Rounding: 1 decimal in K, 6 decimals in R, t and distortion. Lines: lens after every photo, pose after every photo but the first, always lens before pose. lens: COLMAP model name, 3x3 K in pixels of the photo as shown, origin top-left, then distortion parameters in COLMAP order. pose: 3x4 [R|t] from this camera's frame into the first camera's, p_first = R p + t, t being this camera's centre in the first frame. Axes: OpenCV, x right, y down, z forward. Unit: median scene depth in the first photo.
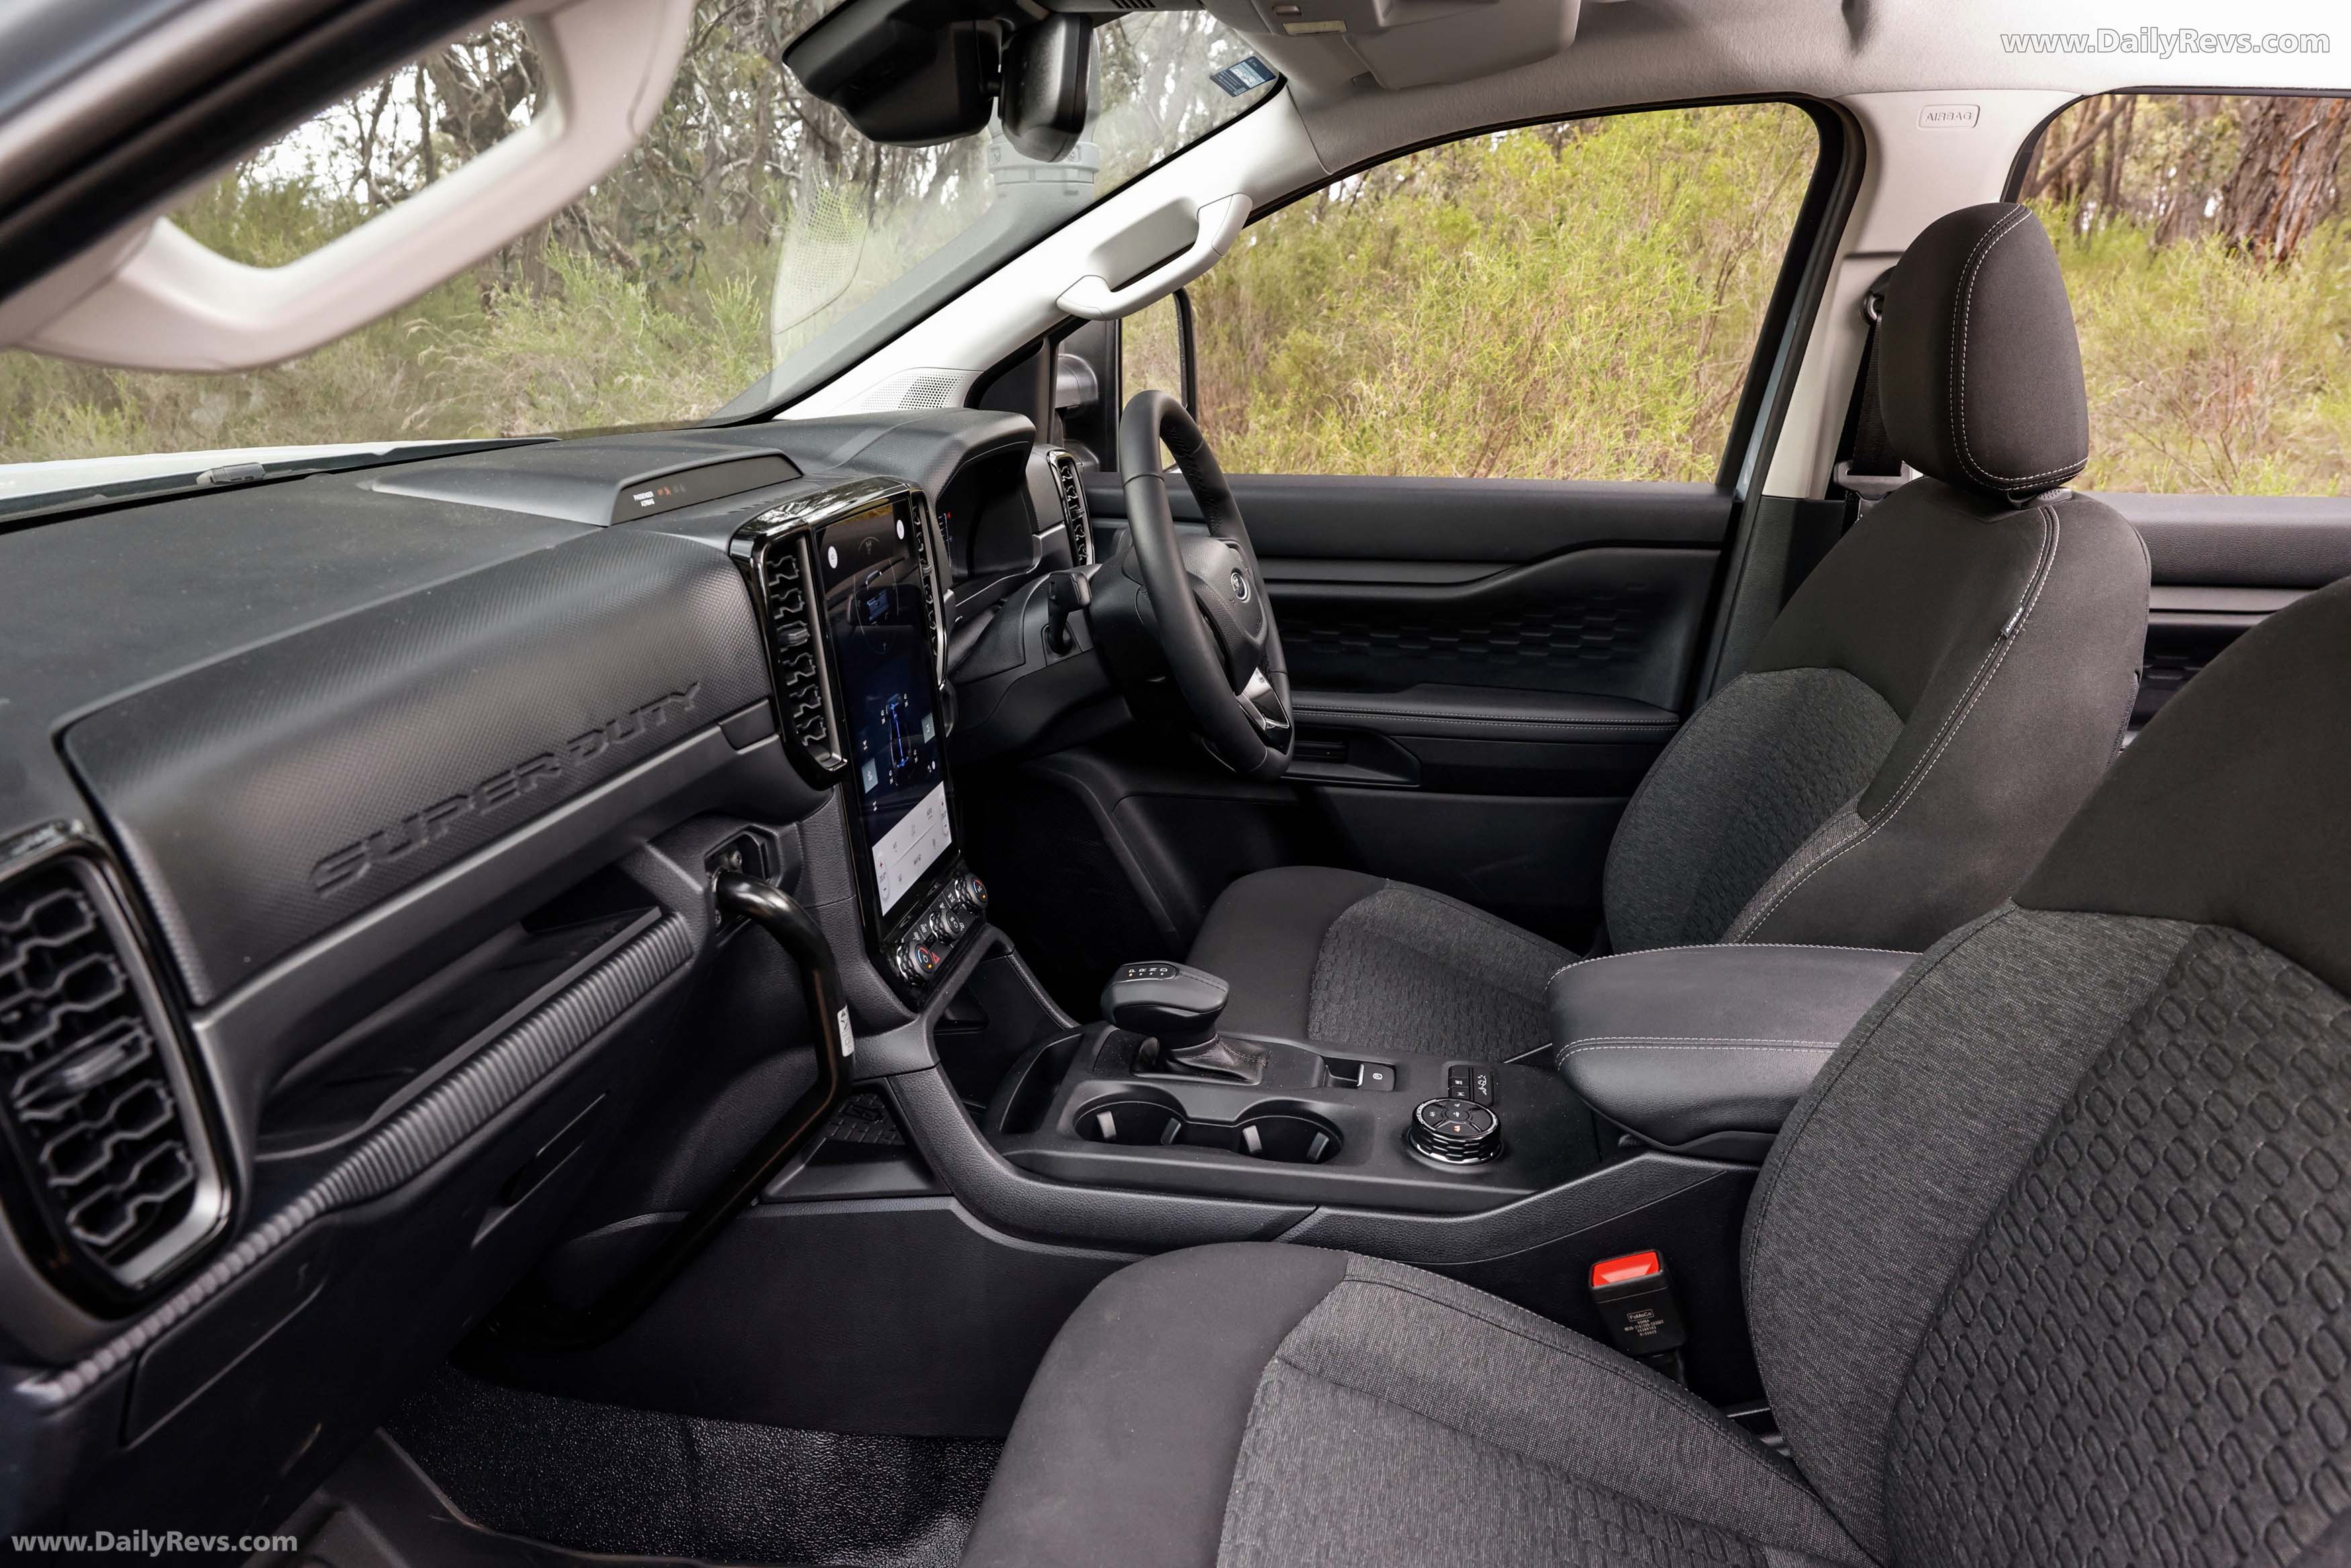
lens RADIAL K [[1474.2, 0, 1175.5], [0, 1474.2, 784.0], [0, 0, 1]] dist [-0.020640, 0.001639]
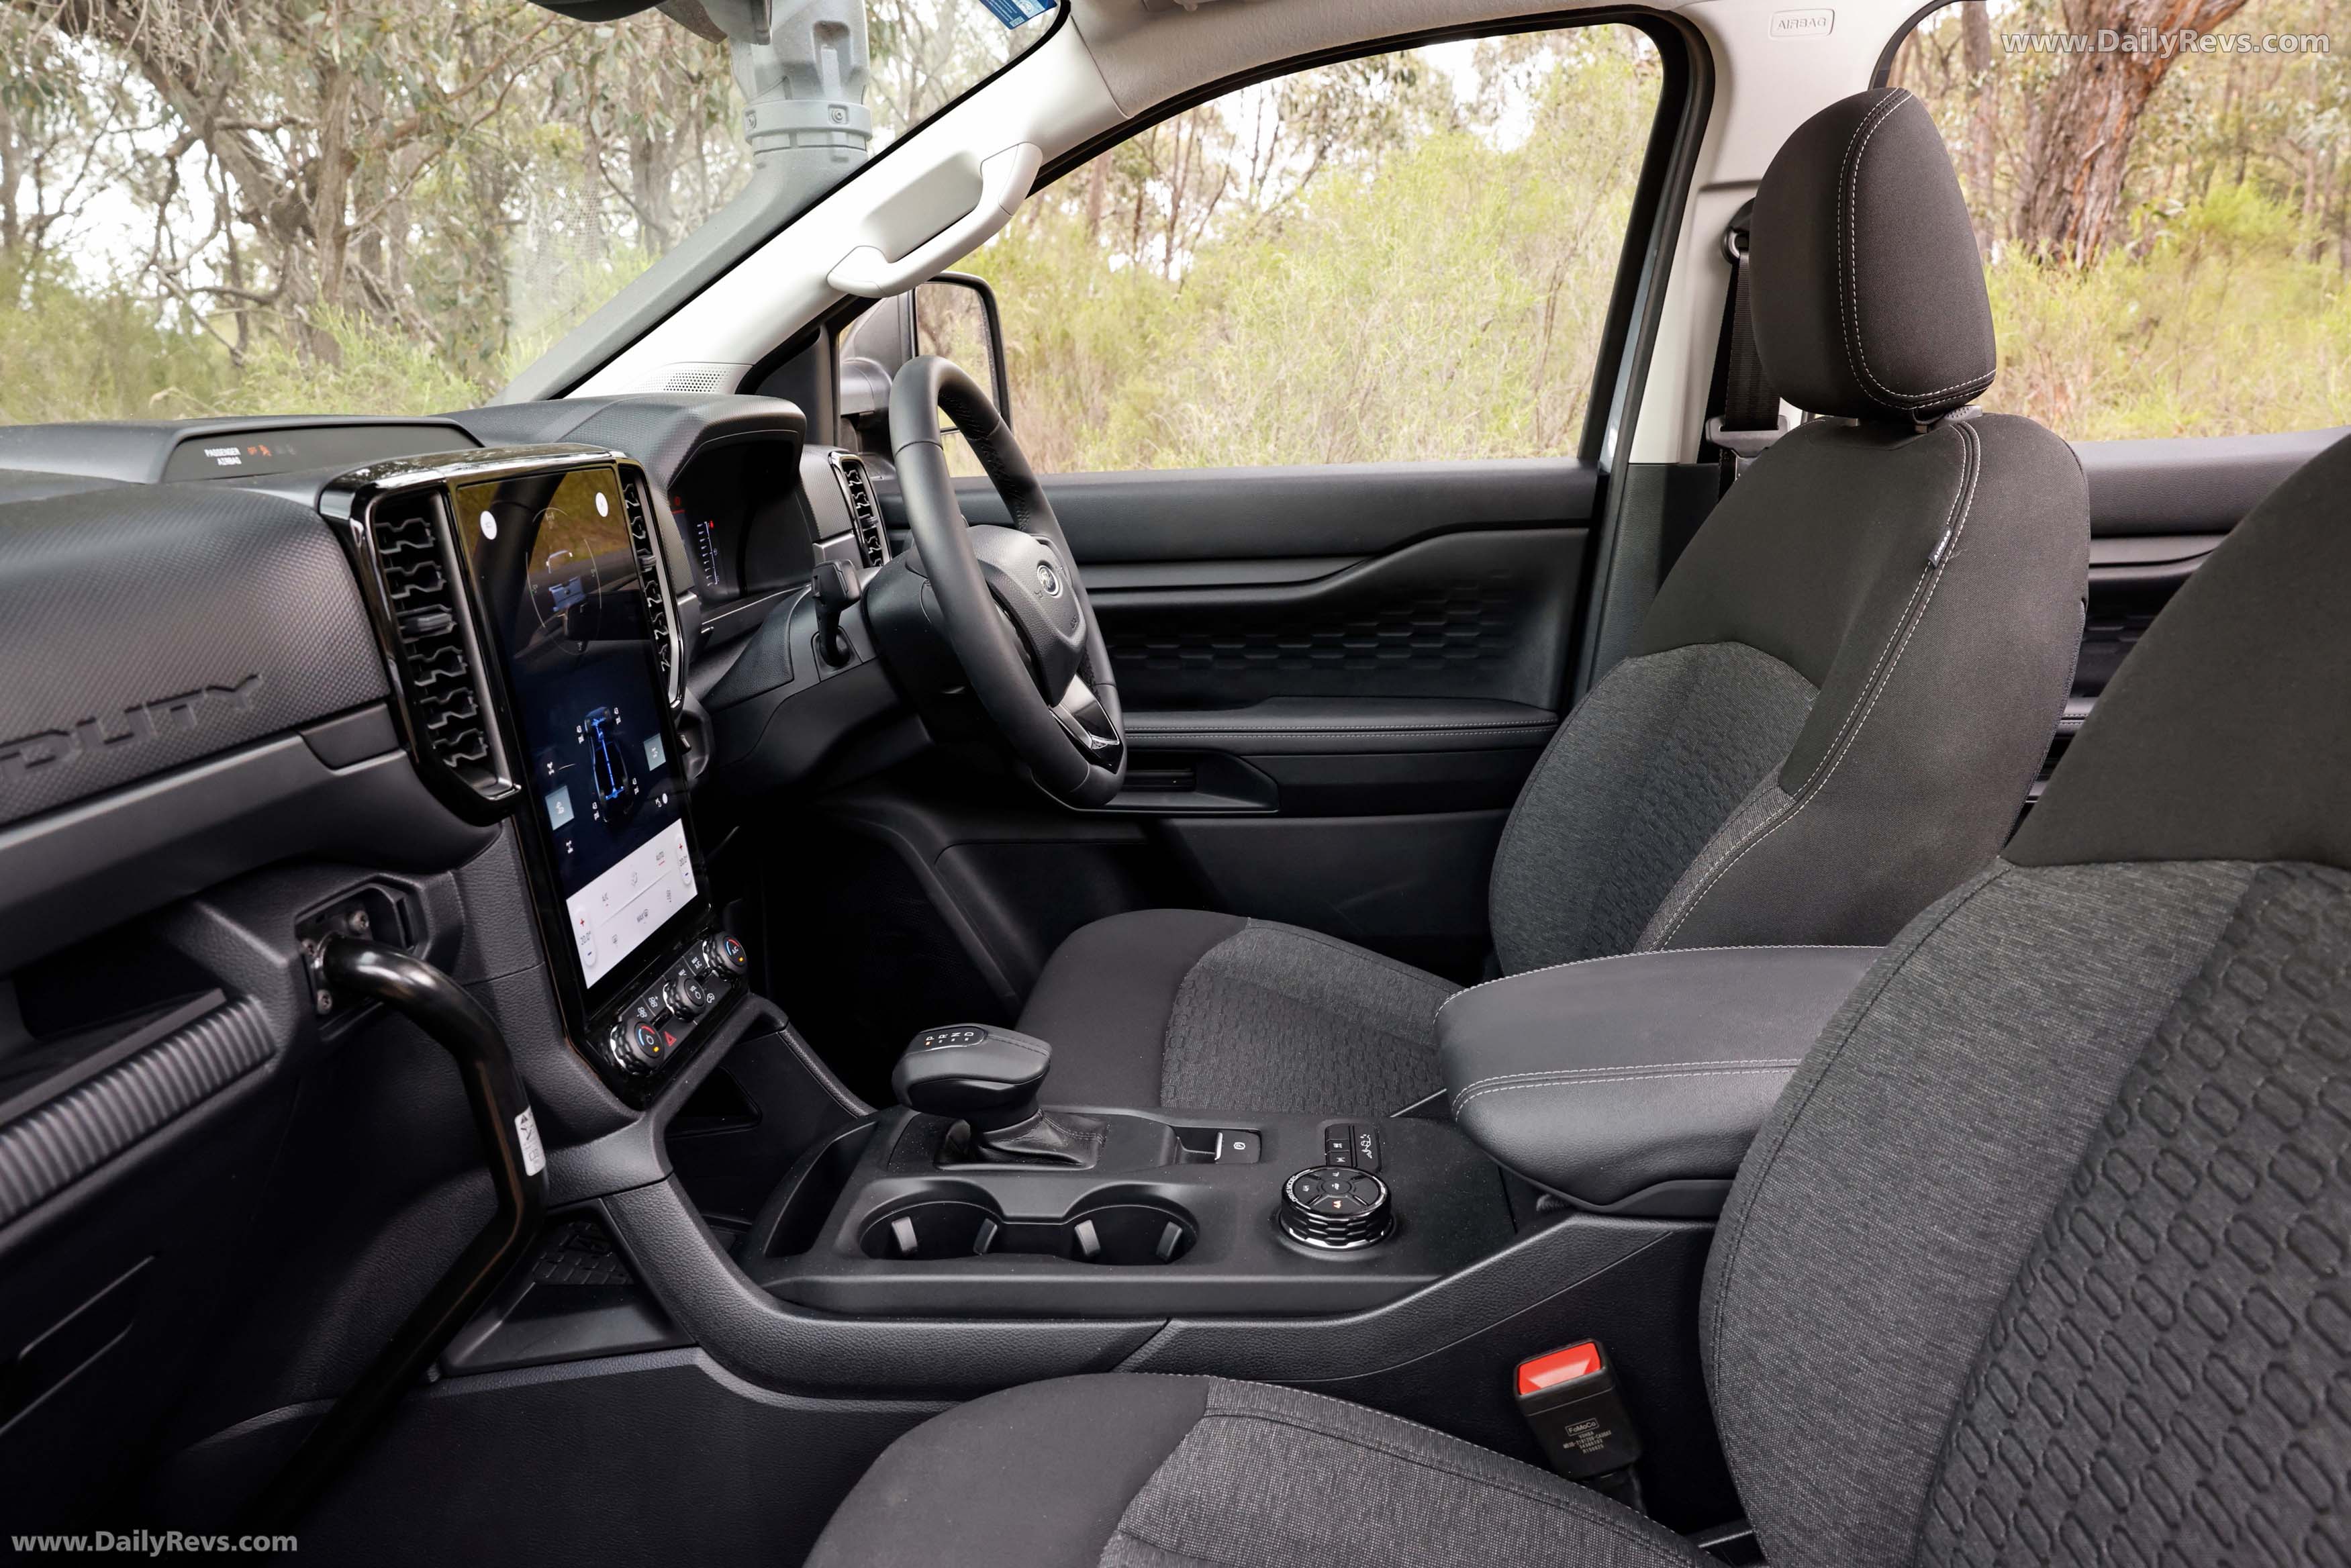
lens RADIAL K [[1476.0, 0, 1175.5], [0, 1476.0, 784.0], [0, 0, 1]] dist [-0.024008, 0.000894]
pose [[0.994599, -0.059841, 0.084808, 0.047511], [0.063979, 0.996847, -0.046940, 0.036790], [-0.081732, 0.052112, 0.995291, 0.190304]]
